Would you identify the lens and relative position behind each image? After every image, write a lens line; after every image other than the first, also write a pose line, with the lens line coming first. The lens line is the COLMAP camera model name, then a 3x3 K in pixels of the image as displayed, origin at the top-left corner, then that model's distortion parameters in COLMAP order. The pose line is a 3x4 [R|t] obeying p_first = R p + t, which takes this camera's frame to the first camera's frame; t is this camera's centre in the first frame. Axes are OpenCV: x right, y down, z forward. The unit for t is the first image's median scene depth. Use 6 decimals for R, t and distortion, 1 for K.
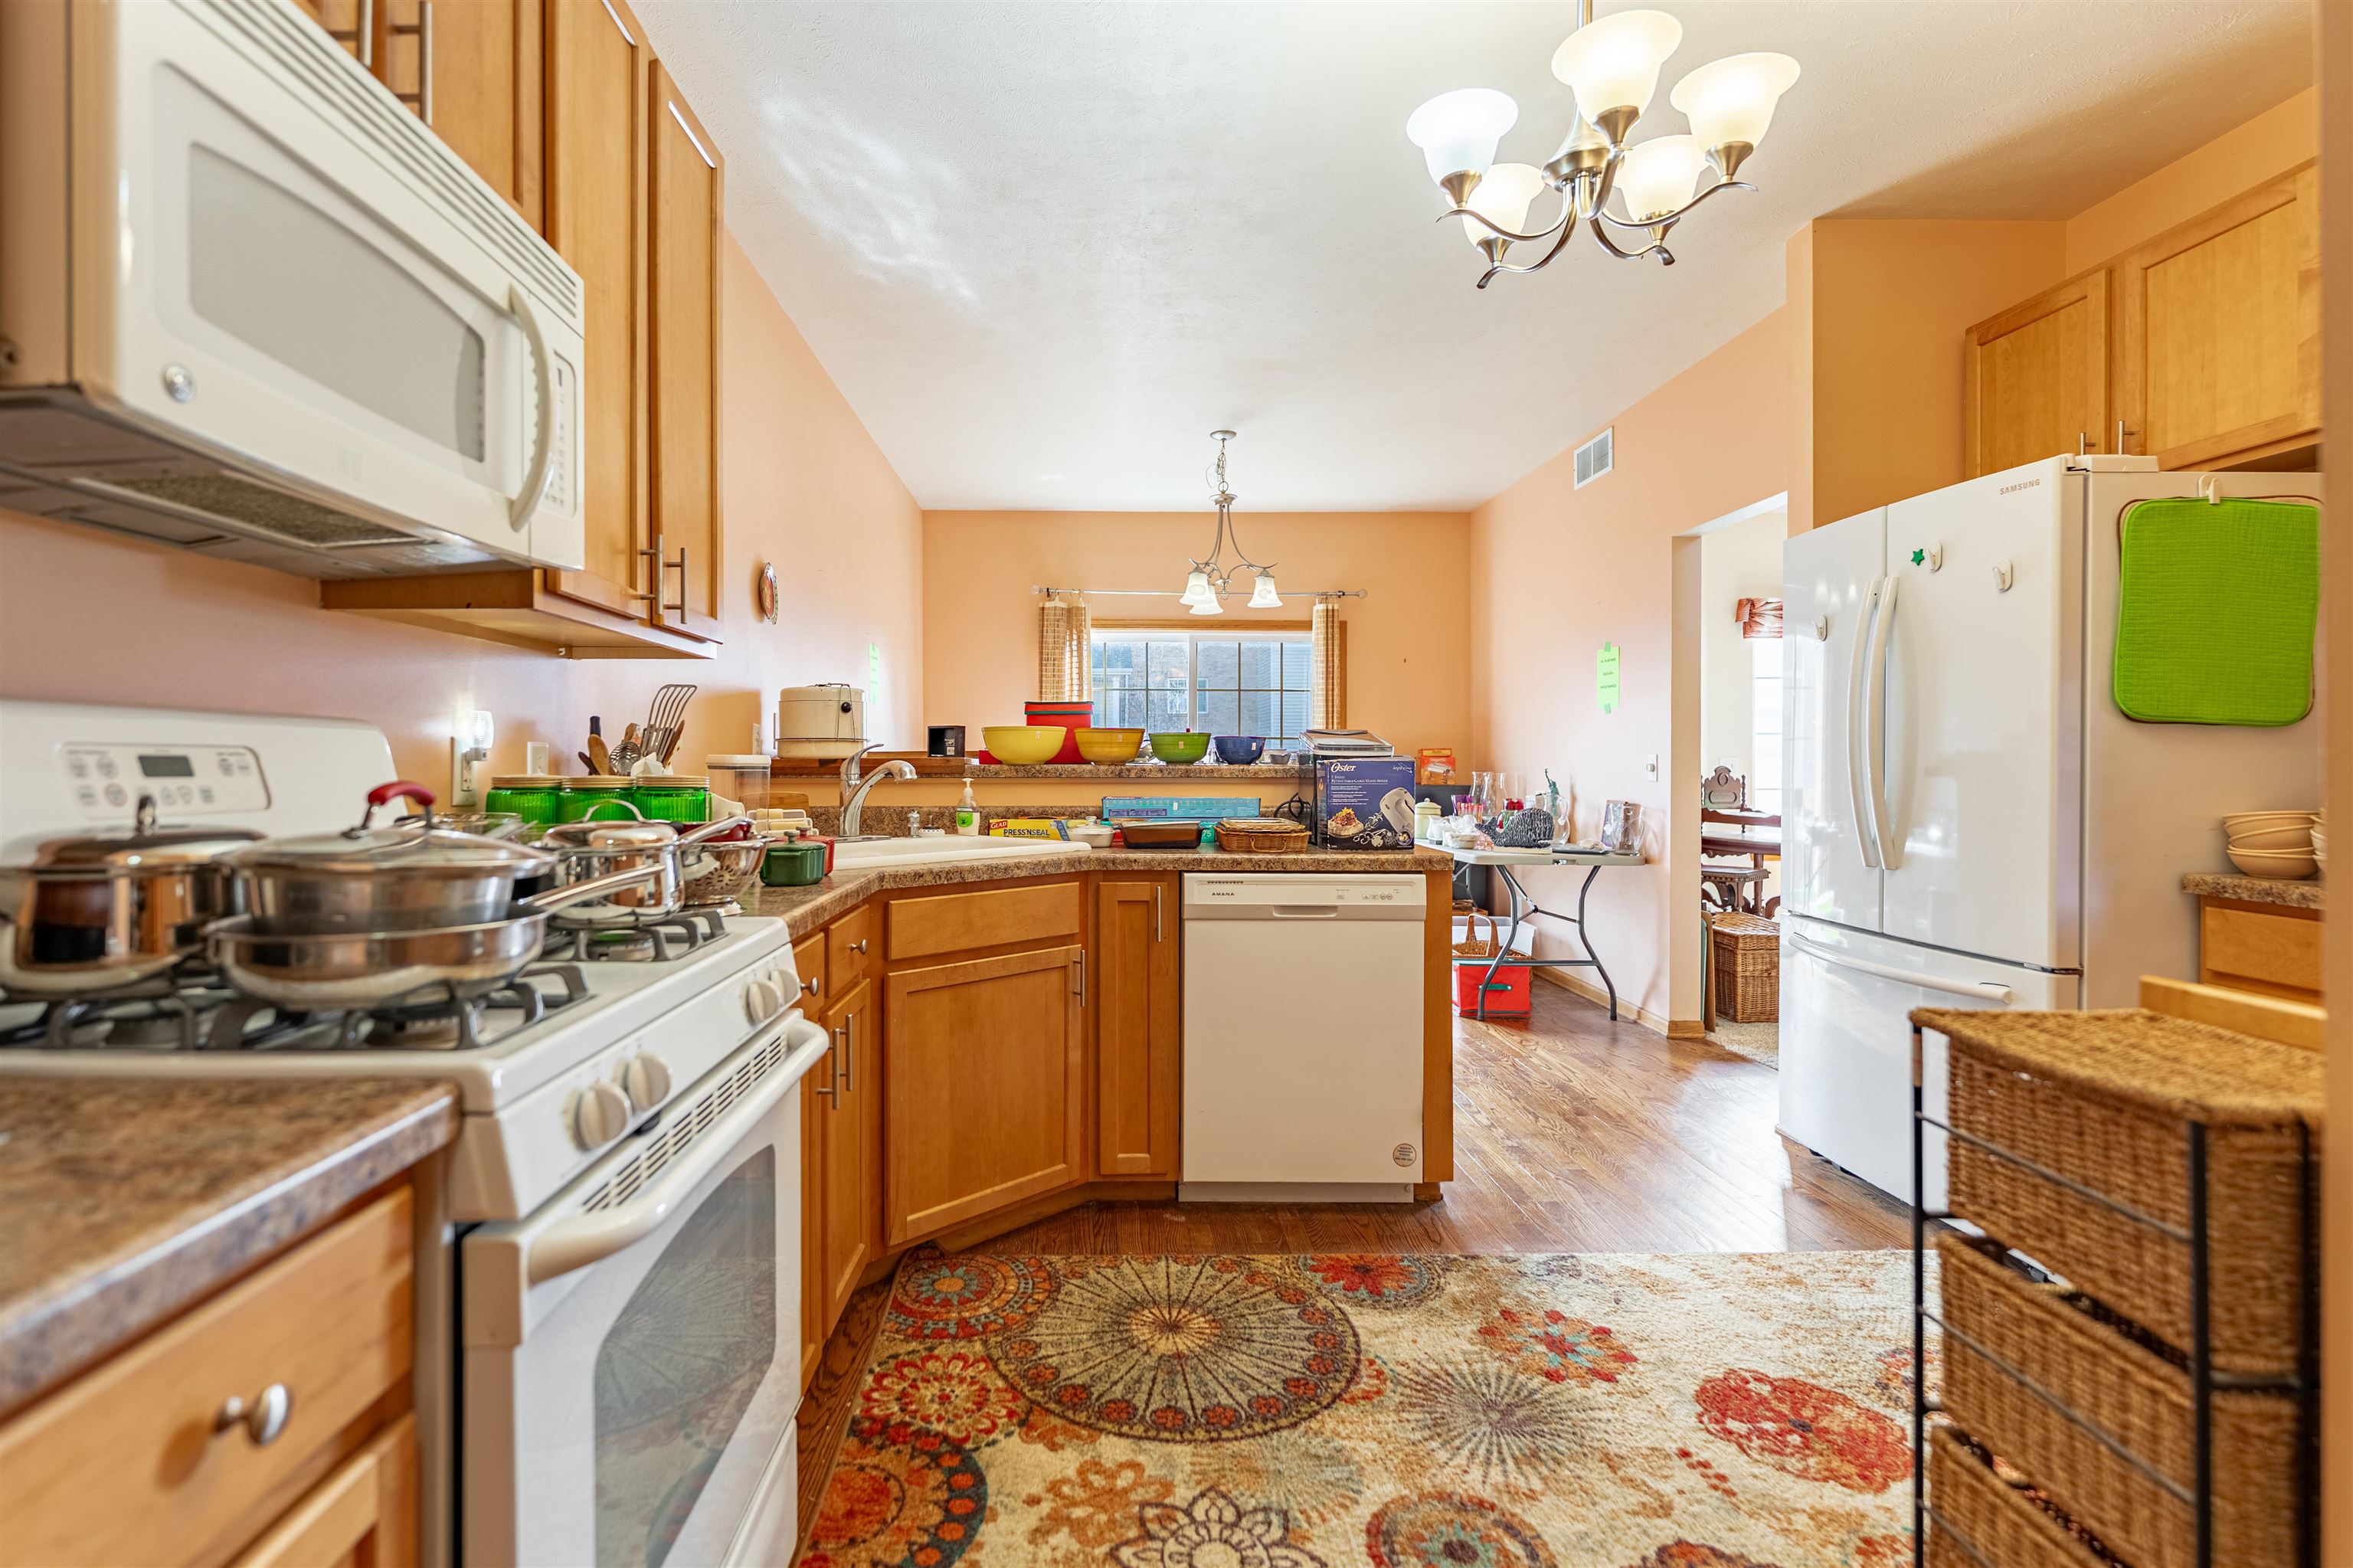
lens RADIAL K [[1050.8, 0, 1175.0], [0, 1050.8, 759.0], [0, 0, 1]] dist [-0.000410, 0.000358]
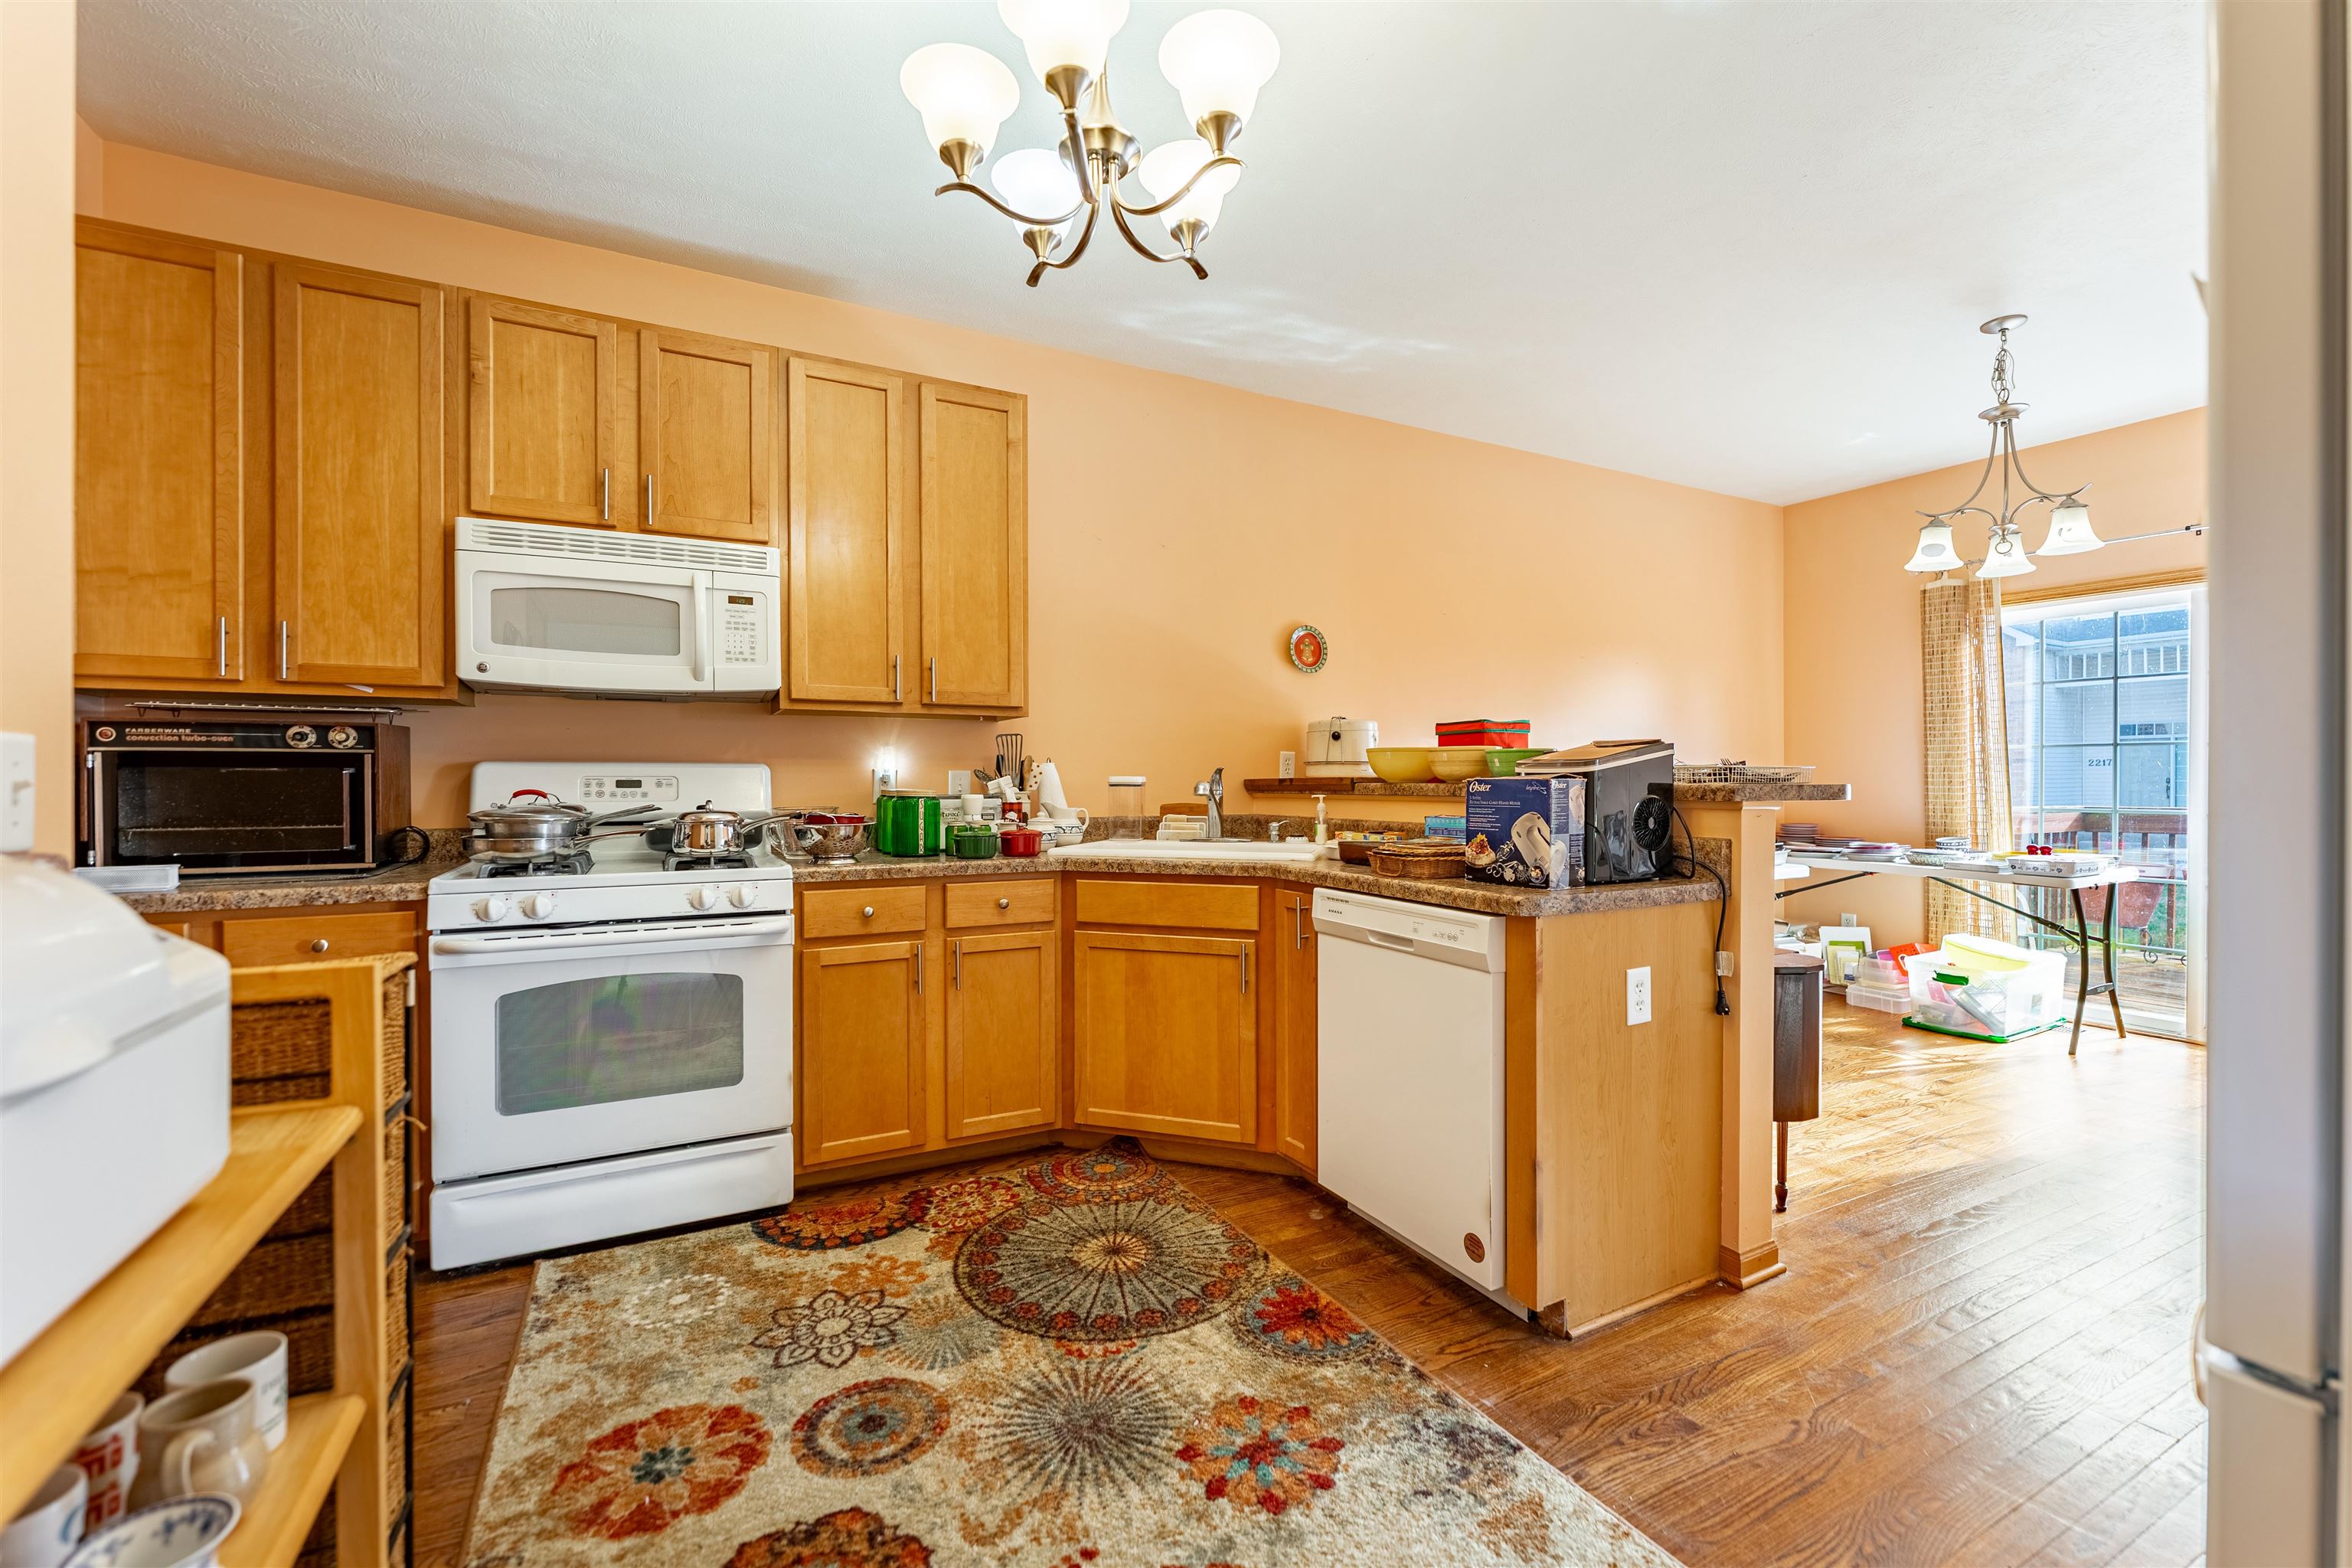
lens RADIAL K [[951.2, 0, 1176.0], [0, 951.2, 784.0], [0, 0, 1]] dist [-0.000373, -0.000038]
pose [[0.475891, 0.001861, -0.879503, 1.066364], [0.004747, 0.999978, 0.004685, 0.001279], [0.879492, -0.006405, 0.475871, 0.592076]]
